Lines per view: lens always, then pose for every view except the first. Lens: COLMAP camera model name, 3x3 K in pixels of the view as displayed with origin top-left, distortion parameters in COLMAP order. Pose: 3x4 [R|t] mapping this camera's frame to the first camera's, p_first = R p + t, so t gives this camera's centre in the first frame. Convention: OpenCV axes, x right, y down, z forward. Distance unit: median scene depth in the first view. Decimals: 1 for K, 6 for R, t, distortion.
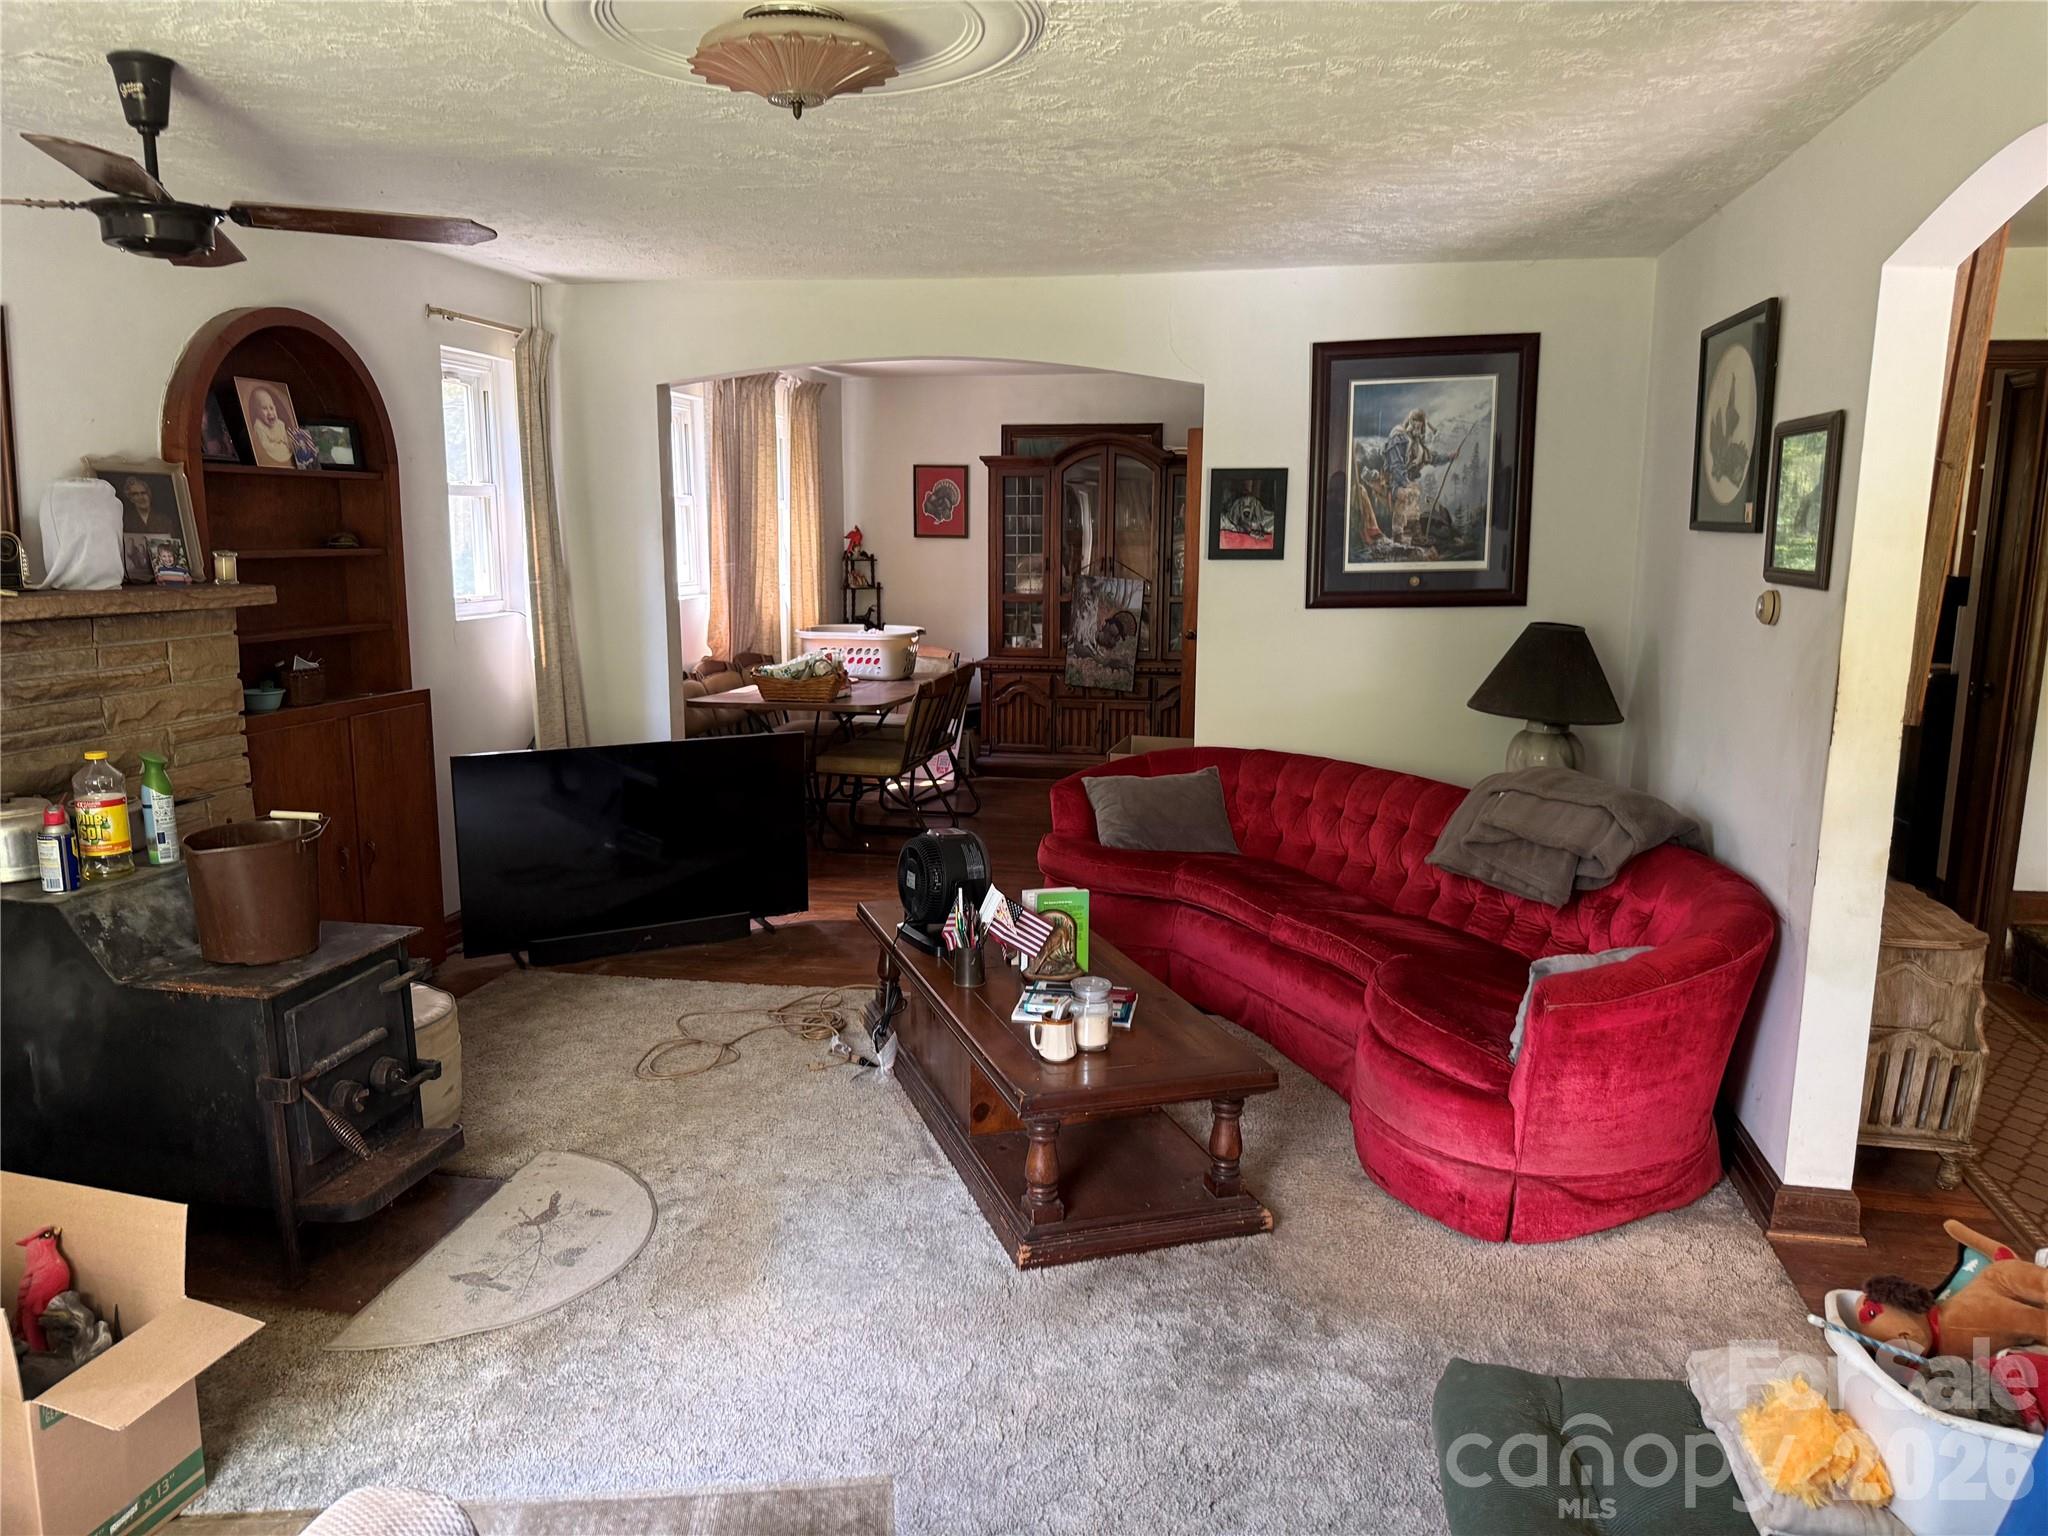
lens RADIAL K [[1529.3, 0, 1026.3], [0, 1529.3, 809.5], [0, 0, 1]] dist [0.084784, -0.005698]
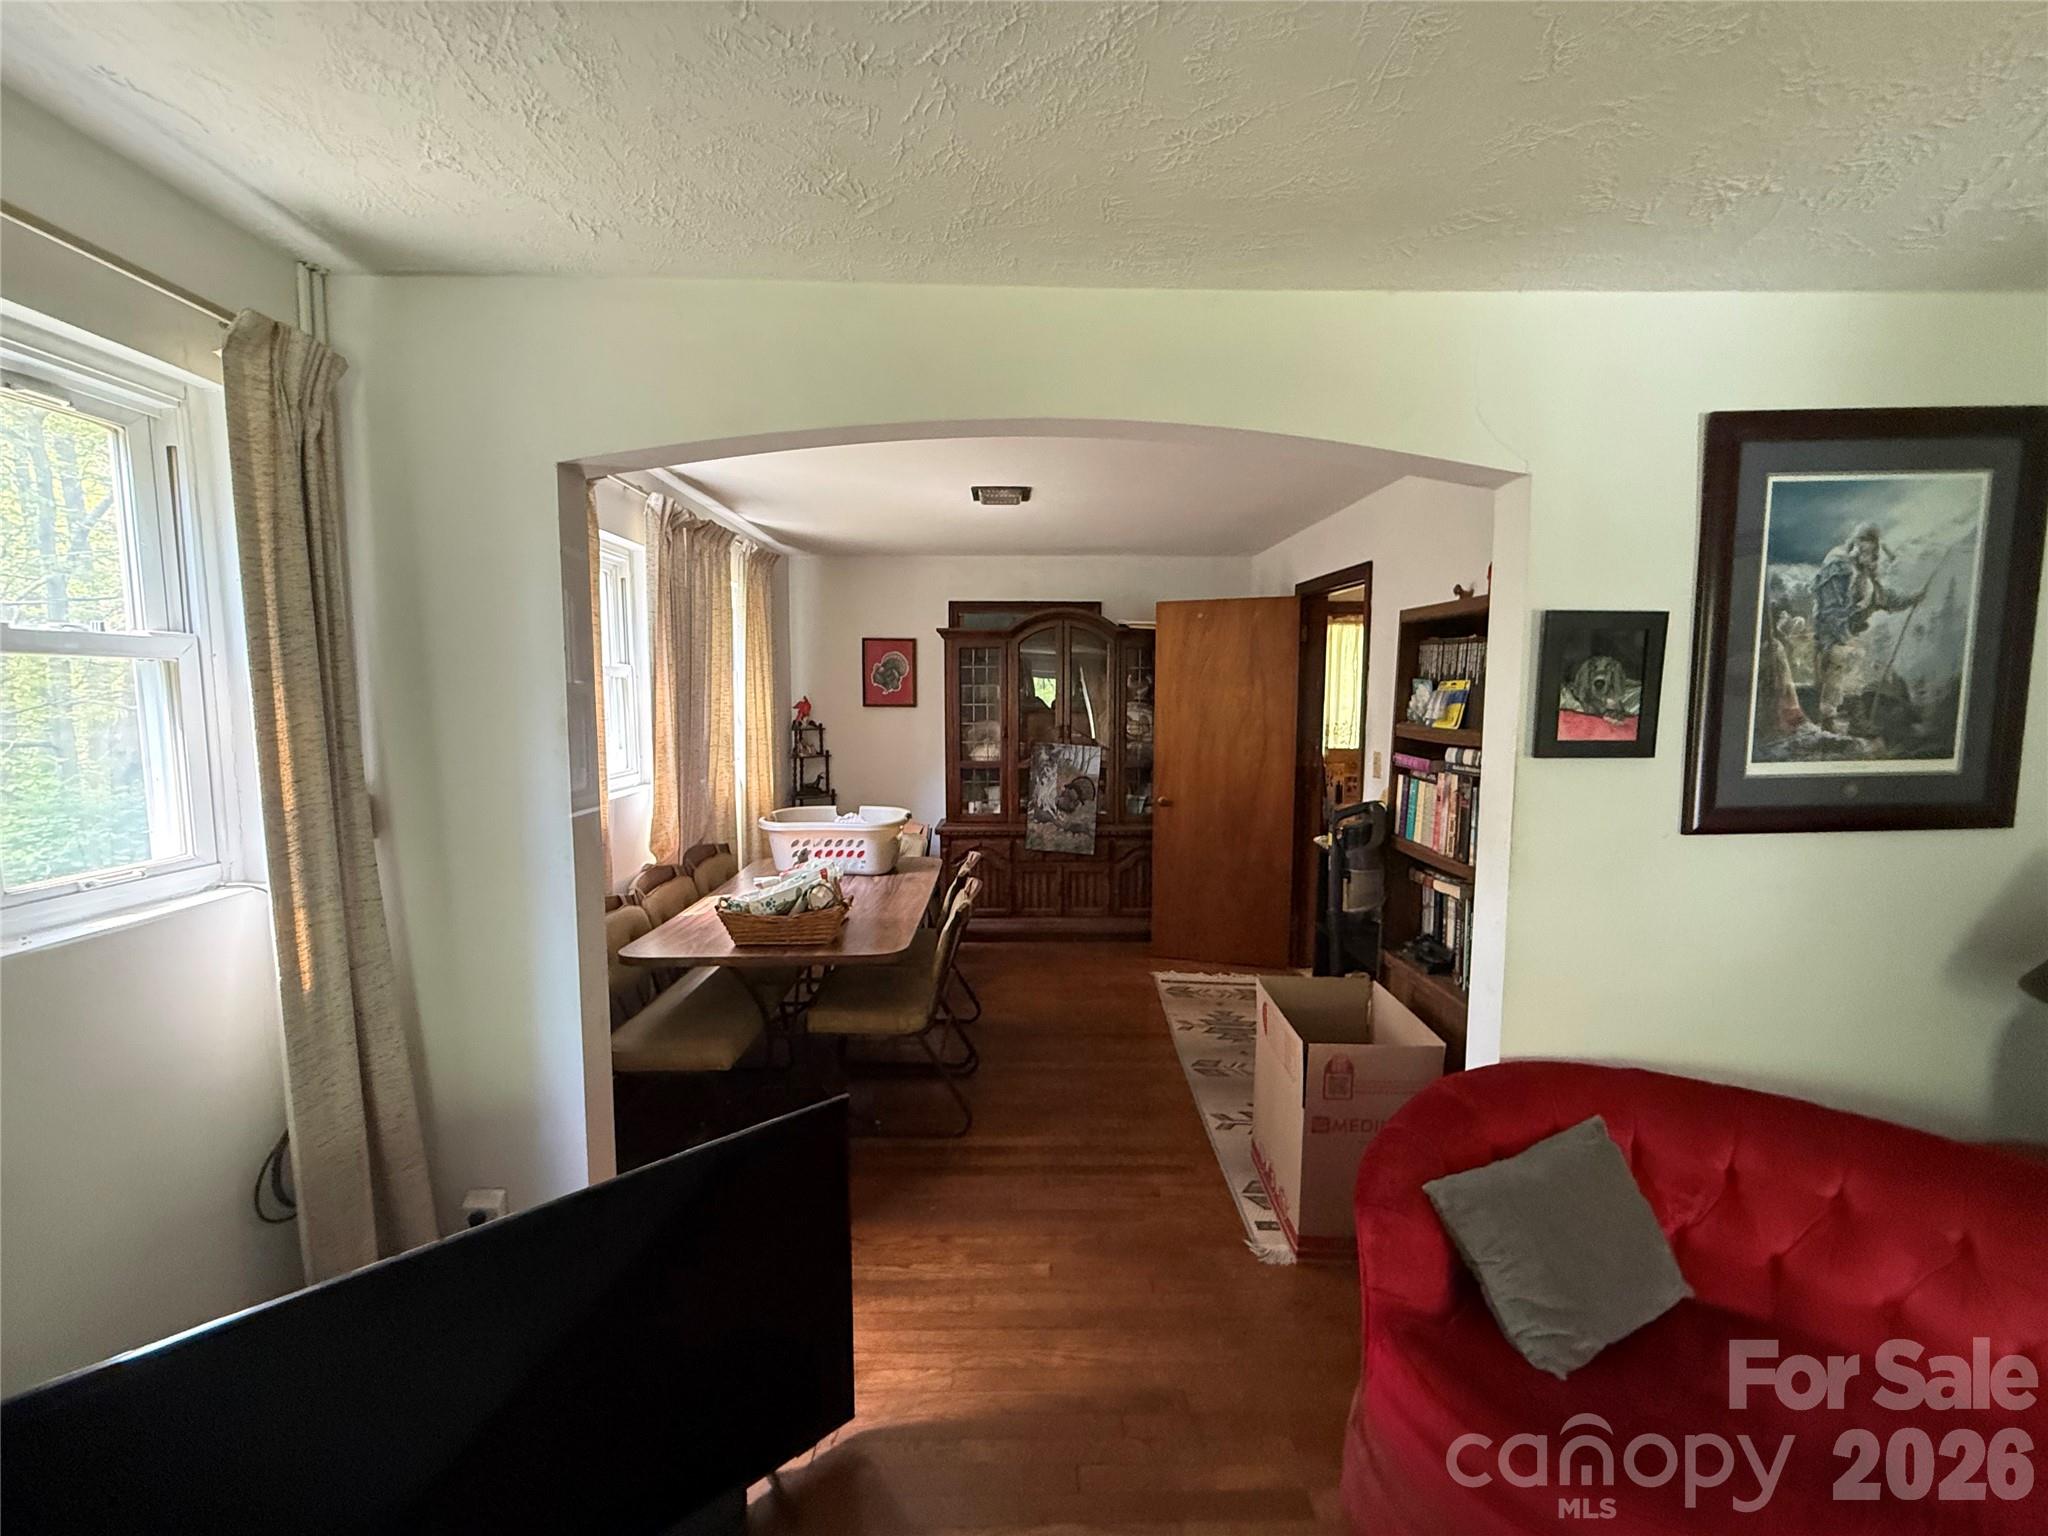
lens RADIAL K [[845.4, 0, 1024.0], [0, 845.4, 768.0], [0, 0, 1]] dist [-0.010101, 0.000131]
pose [[0.976762, -0.023887, 0.212991, -0.113231], [0.043133, 0.995346, -0.086177, -0.105076], [-0.209941, 0.093361, 0.973246, 0.542834]]
